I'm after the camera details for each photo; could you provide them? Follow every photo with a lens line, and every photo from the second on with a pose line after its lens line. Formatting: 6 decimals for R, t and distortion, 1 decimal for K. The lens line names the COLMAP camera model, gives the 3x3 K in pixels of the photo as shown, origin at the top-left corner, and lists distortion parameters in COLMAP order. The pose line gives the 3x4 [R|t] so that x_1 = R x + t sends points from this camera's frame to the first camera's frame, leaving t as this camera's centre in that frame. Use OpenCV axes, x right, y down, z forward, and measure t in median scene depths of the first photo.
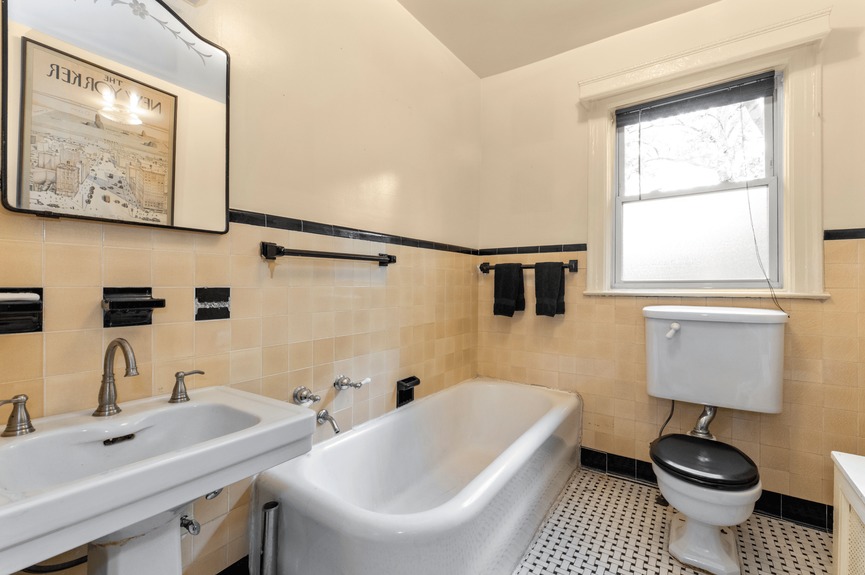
lens RADIAL K [[373.4, 0, 438.2], [0, 373.4, 286.6], [0, 0, 1]] dist [0.004743, -0.000924]
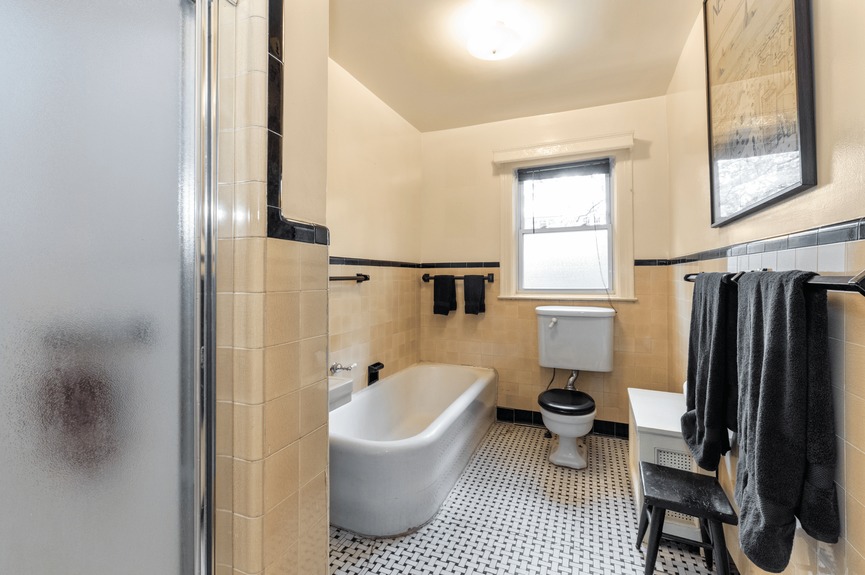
lens RADIAL K [[373.4, 0, 429.2], [0, 373.4, 281.8], [0, 0, 1]] dist [0.004743, -0.000924]
pose [[0.982150, -0.011703, 0.187737, -0.145336], [0.010383, 0.999914, 0.008008, -0.062472], [-0.187814, -0.005916, 0.982187, -0.379031]]
